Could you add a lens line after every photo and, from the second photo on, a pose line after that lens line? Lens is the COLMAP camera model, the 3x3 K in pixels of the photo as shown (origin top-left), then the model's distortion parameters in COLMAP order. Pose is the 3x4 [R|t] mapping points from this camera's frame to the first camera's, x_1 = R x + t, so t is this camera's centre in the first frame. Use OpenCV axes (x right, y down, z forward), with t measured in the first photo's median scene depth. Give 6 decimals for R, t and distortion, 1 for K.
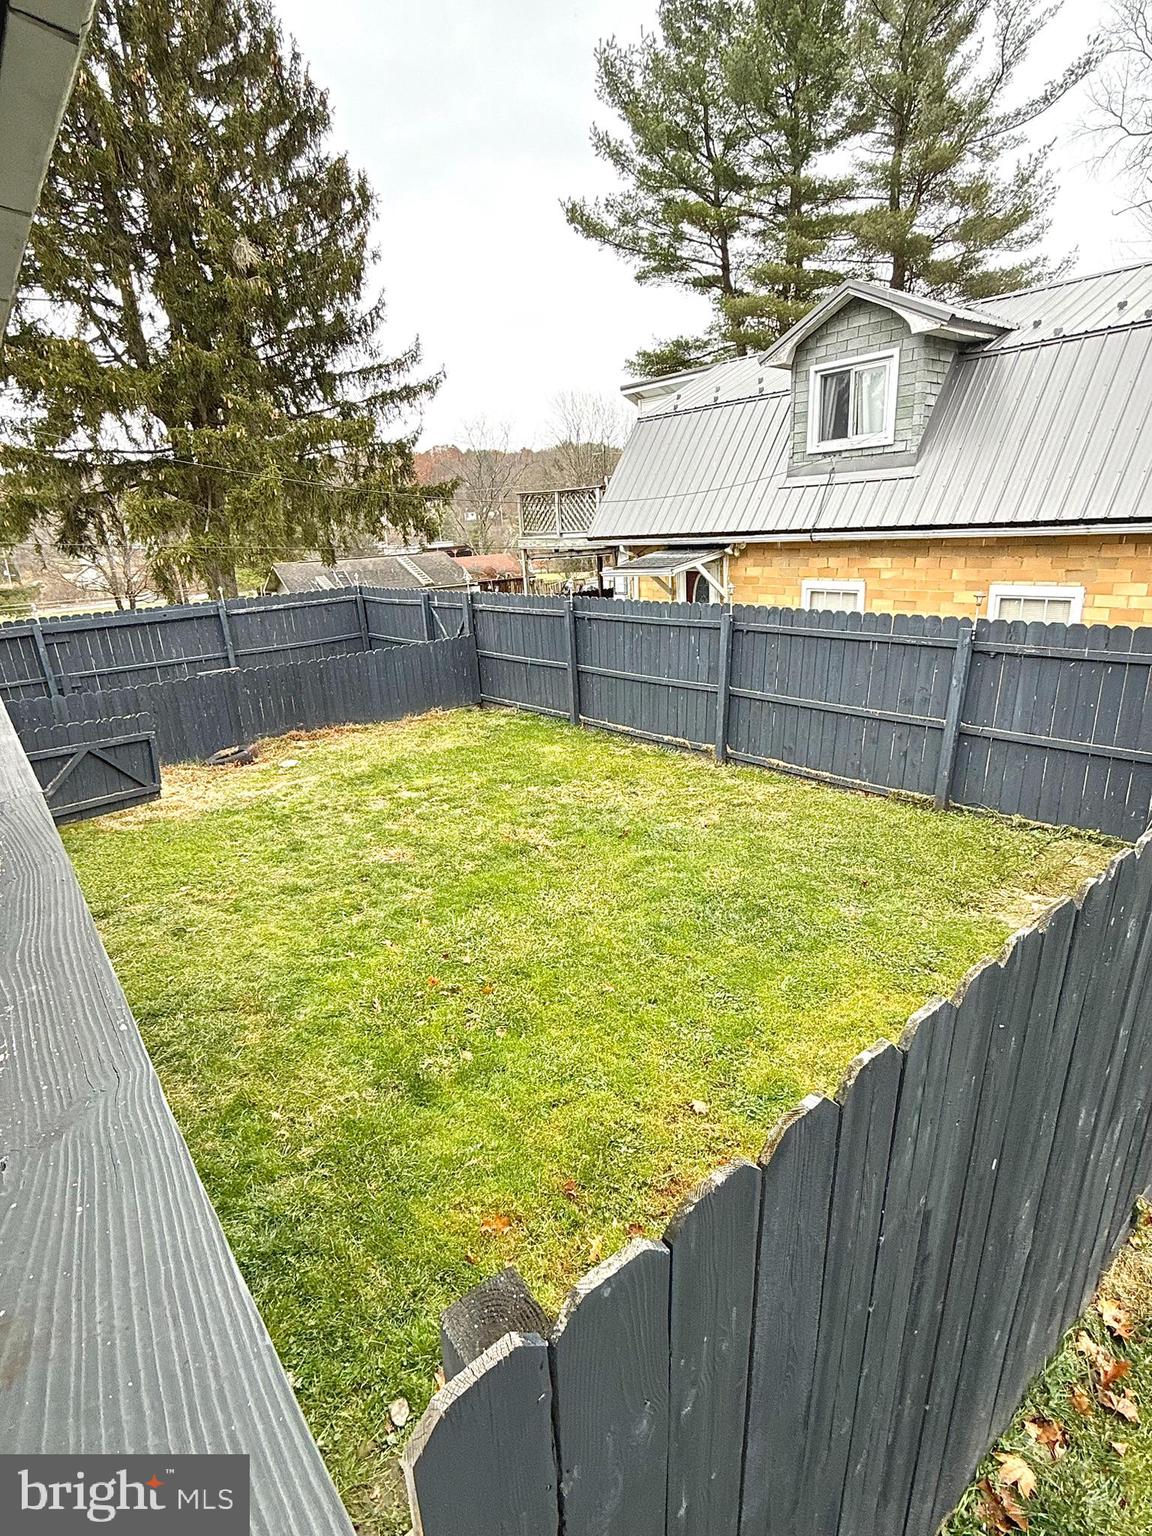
lens RADIAL K [[768.2, 0, 579.5], [0, 768.2, 768.7], [0, 0, 1]] dist [-0.002041, -0.000230]
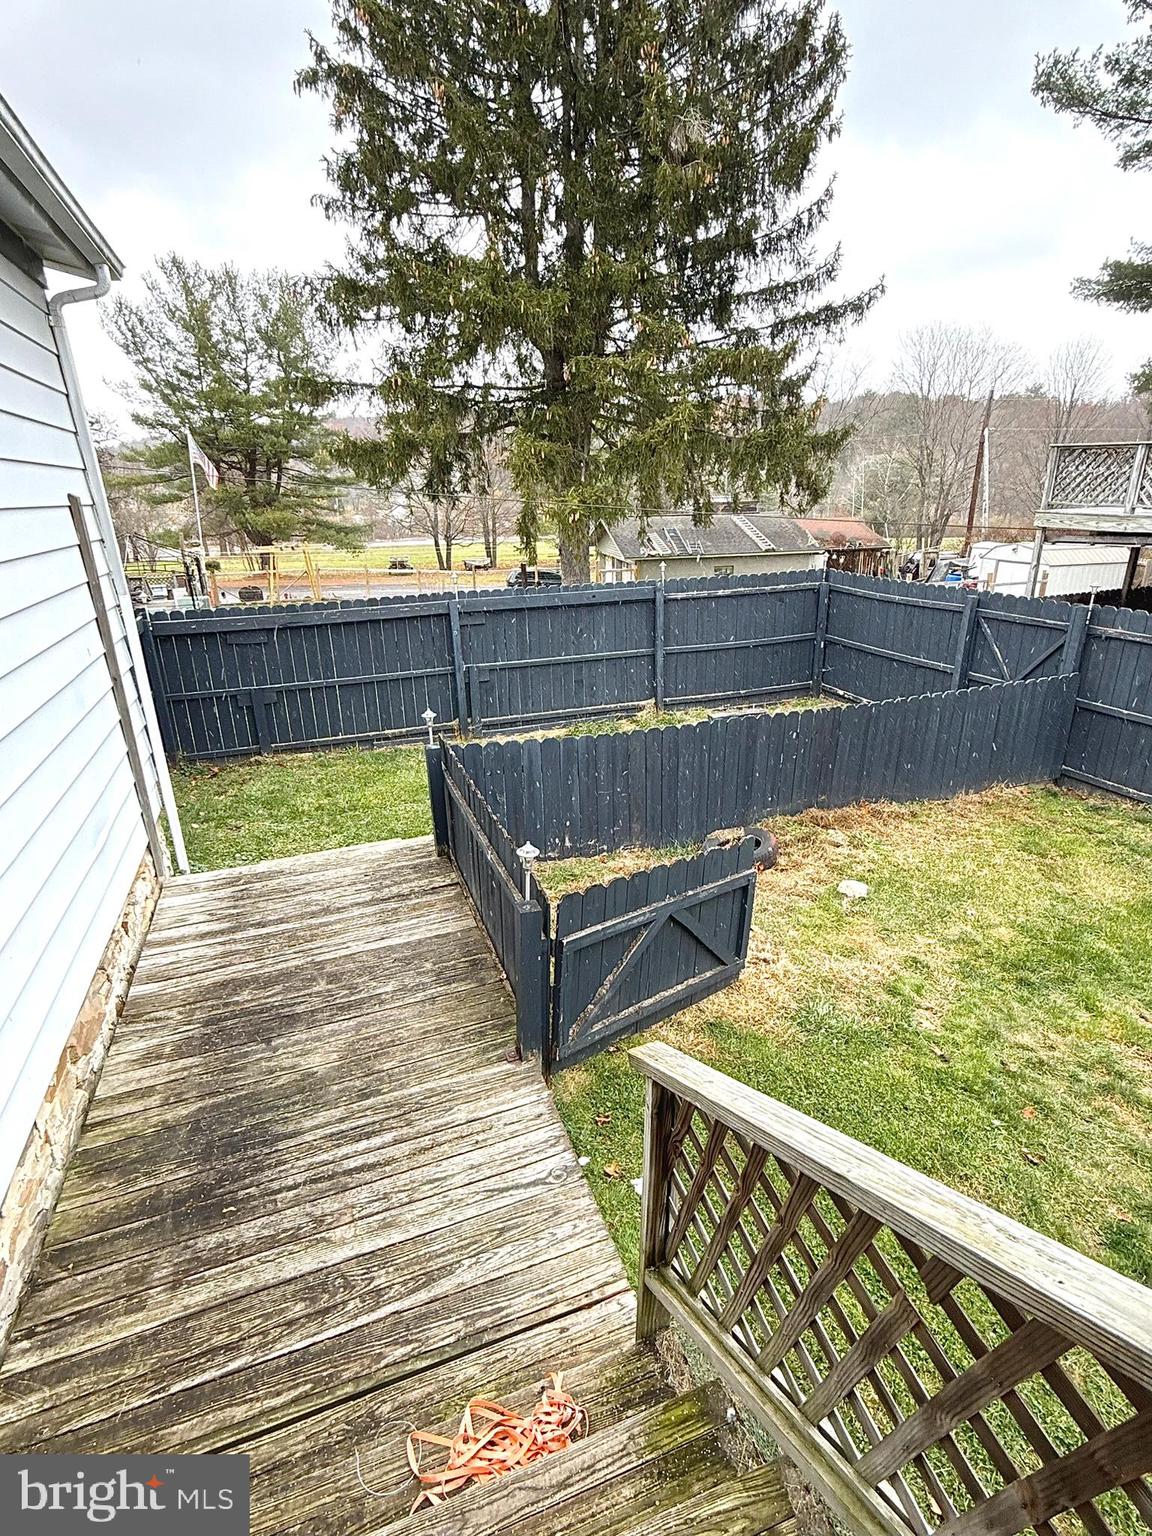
lens RADIAL K [[767.4, 0, 576.0], [0, 767.4, 768.0], [0, 0, 1]] dist [-0.004745, -0.000938]
pose [[0.944371, 0.147973, -0.293712, -0.333025], [-0.131826, 0.988496, 0.074145, -0.092438], [0.301304, -0.031302, 0.953014, 0.286208]]
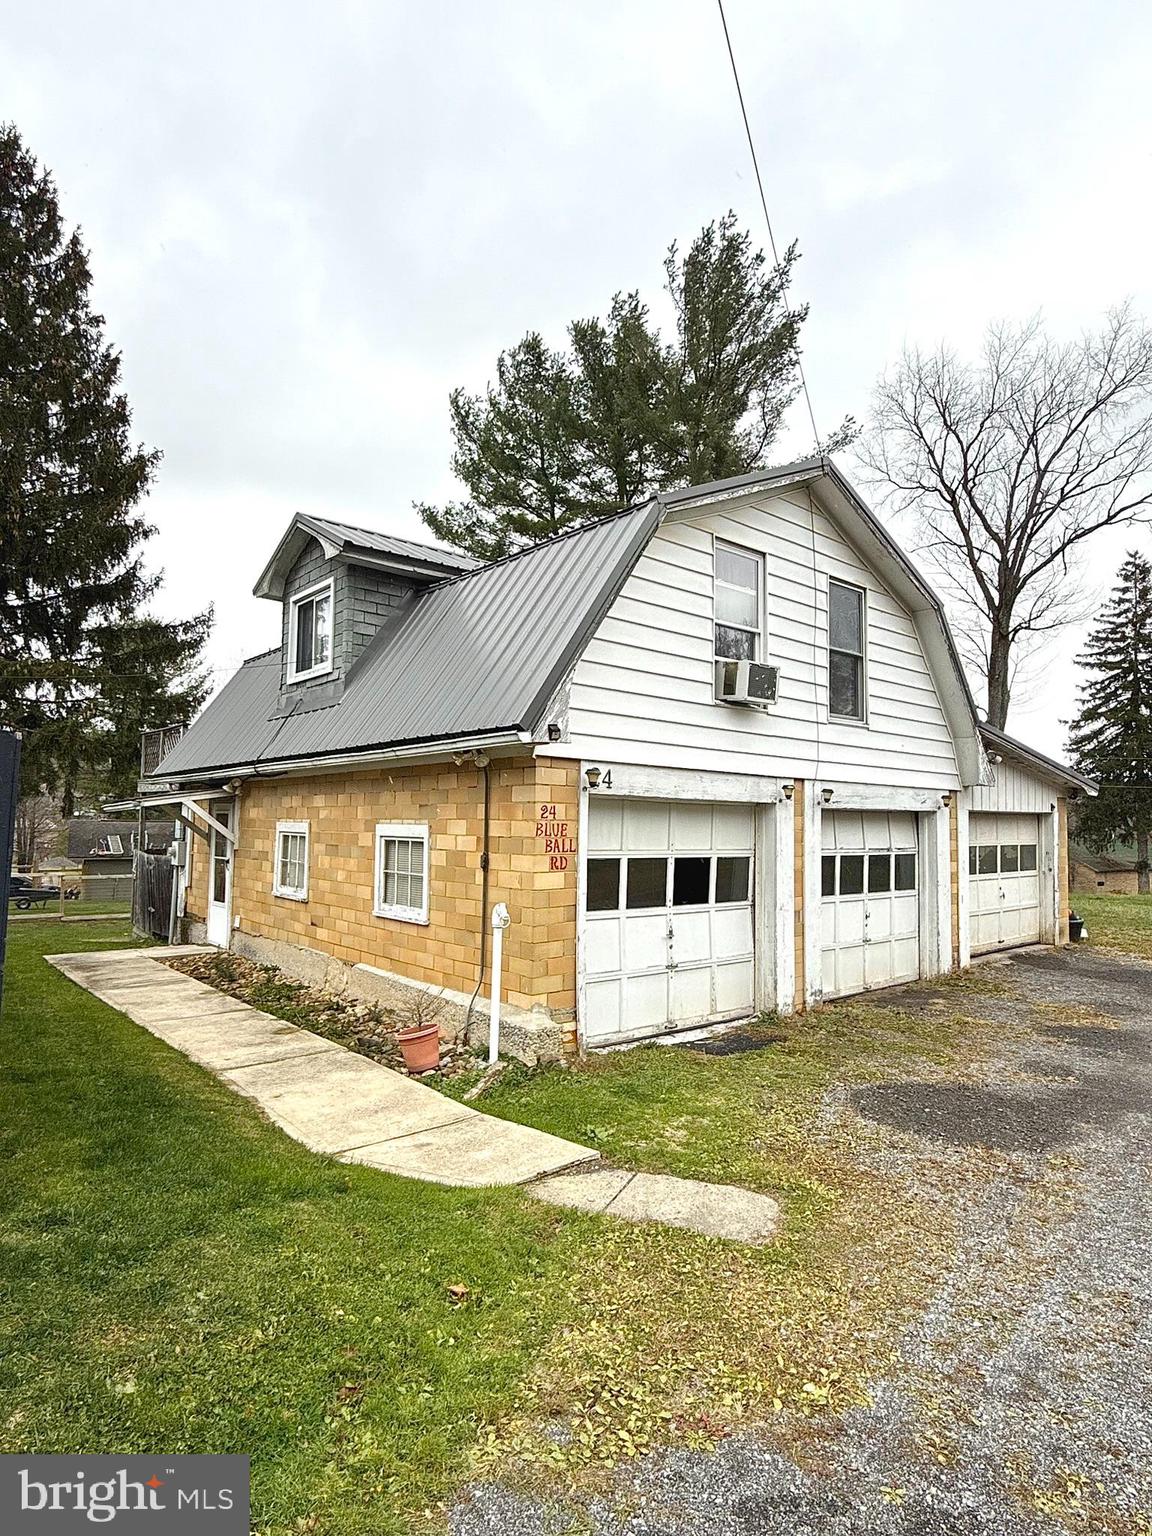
lens RADIAL K [[857.2, 0, 576.0], [0, 857.2, 768.0], [0, 0, 1]] dist [-0.003373, -0.000455]
pose [[0.996823, 0.077044, 0.020215, 0.585270], [-0.064154, 0.926997, -0.369542, 0.024392], [-0.047210, 0.367071, 0.928994, 0.091756]]
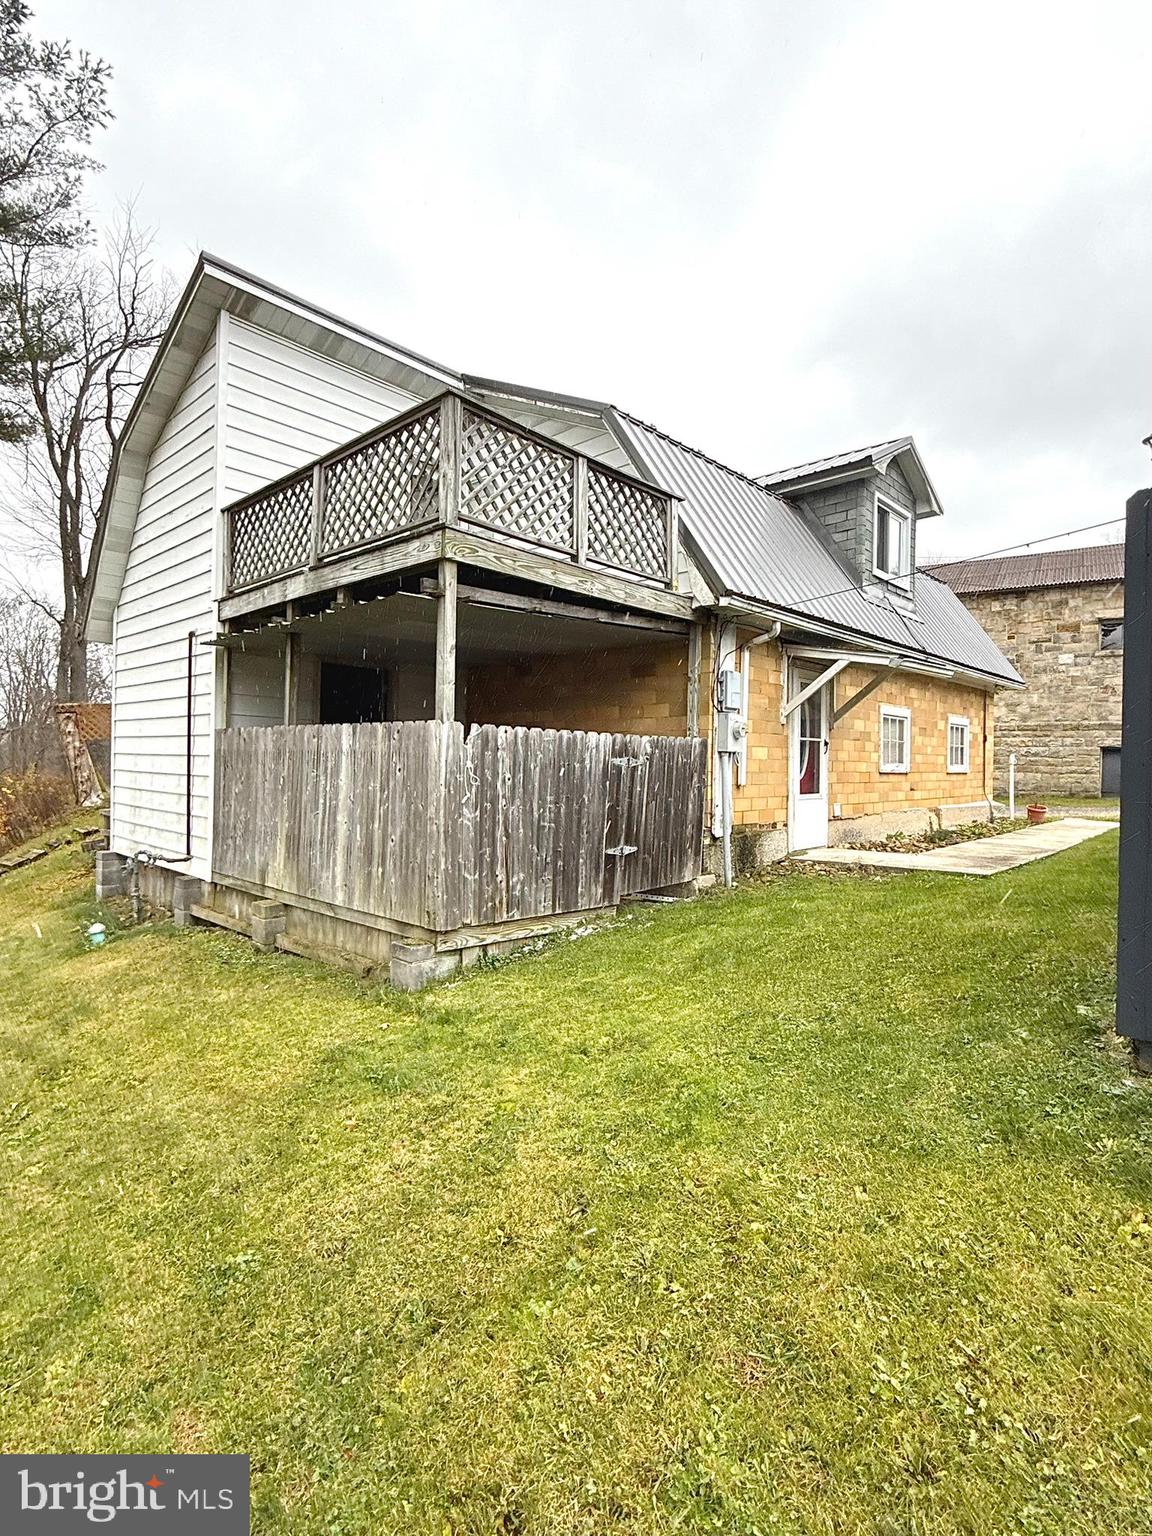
lens RADIAL K [[768.2, 0, 579.5], [0, 768.2, 768.7], [0, 0, 1]] dist [-0.002041, -0.000230]
pose [[-0.143083, 0.051820, 0.988353, -0.539077], [0.300824, 0.953658, -0.006451, -0.272159], [-0.942885, 0.296397, -0.152041, 1.475865]]
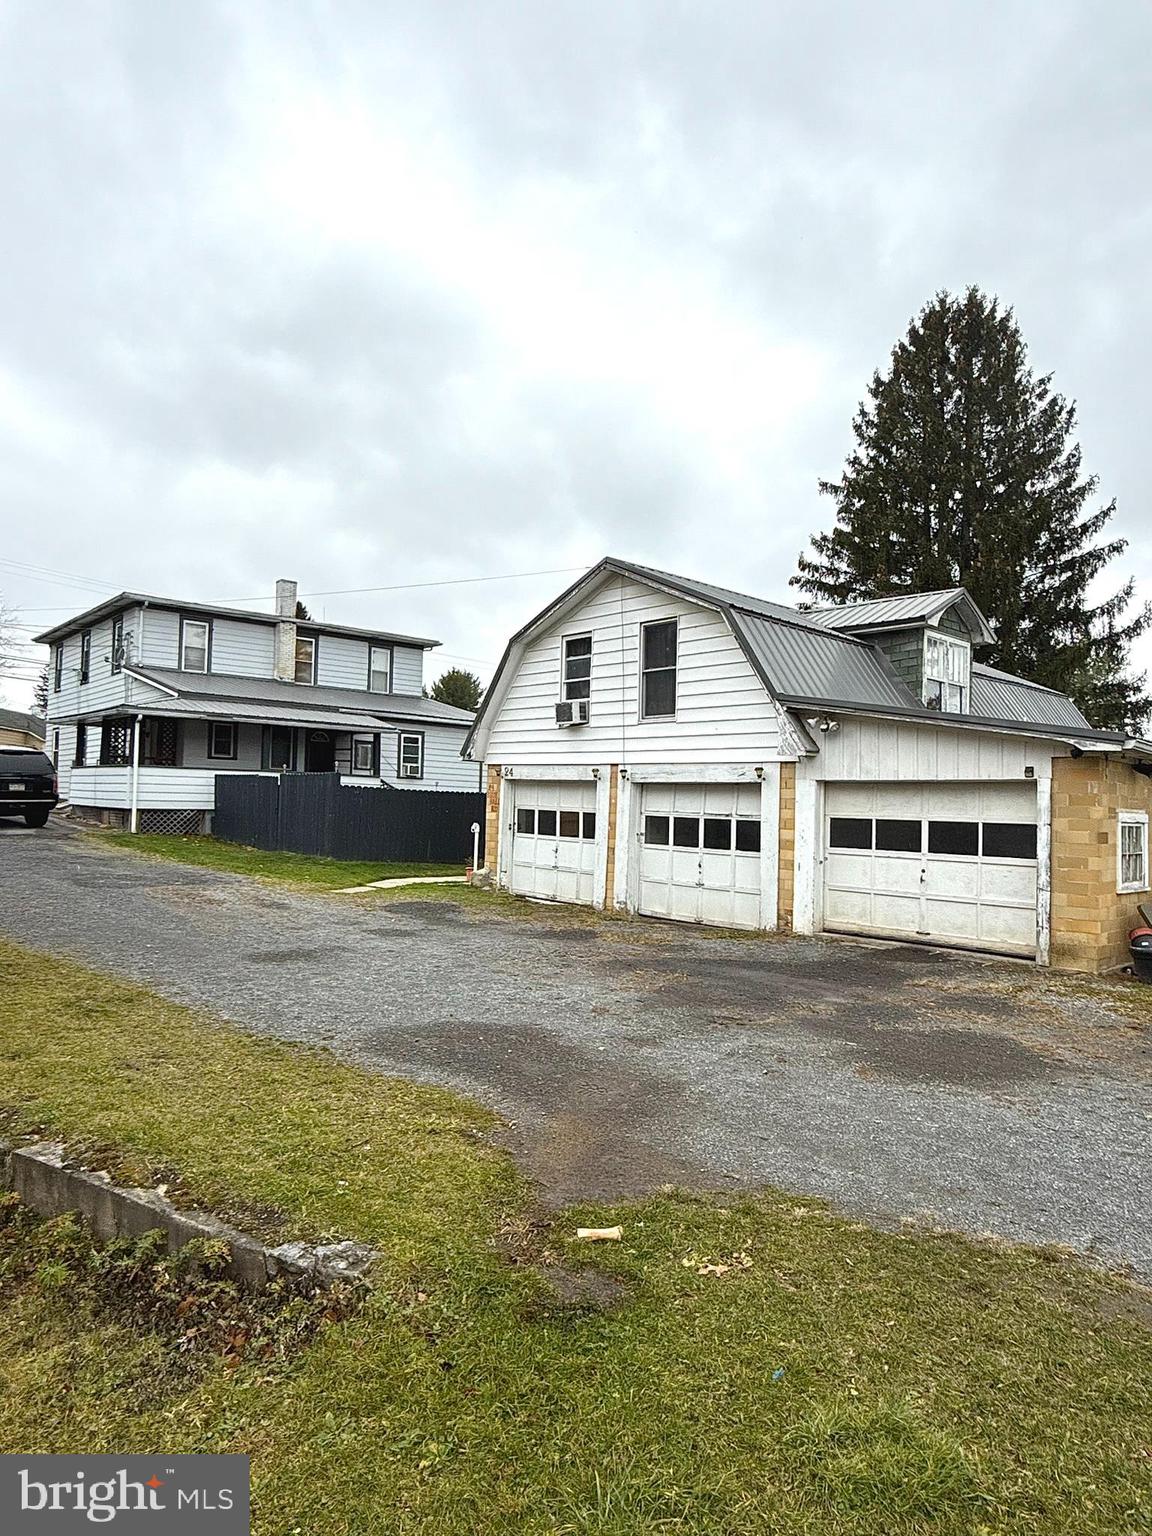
lens RADIAL K [[915.3, 0, 569.6], [0, 915.3, 759.9], [0, 0, 1]] dist [-0.004558, -0.000340]
pose [[0.061263, 0.023394, -0.997847, 1.180918], [-0.333619, 0.942707, 0.001619, -0.085074], [0.940715, 0.332802, 0.065558, 0.316097]]
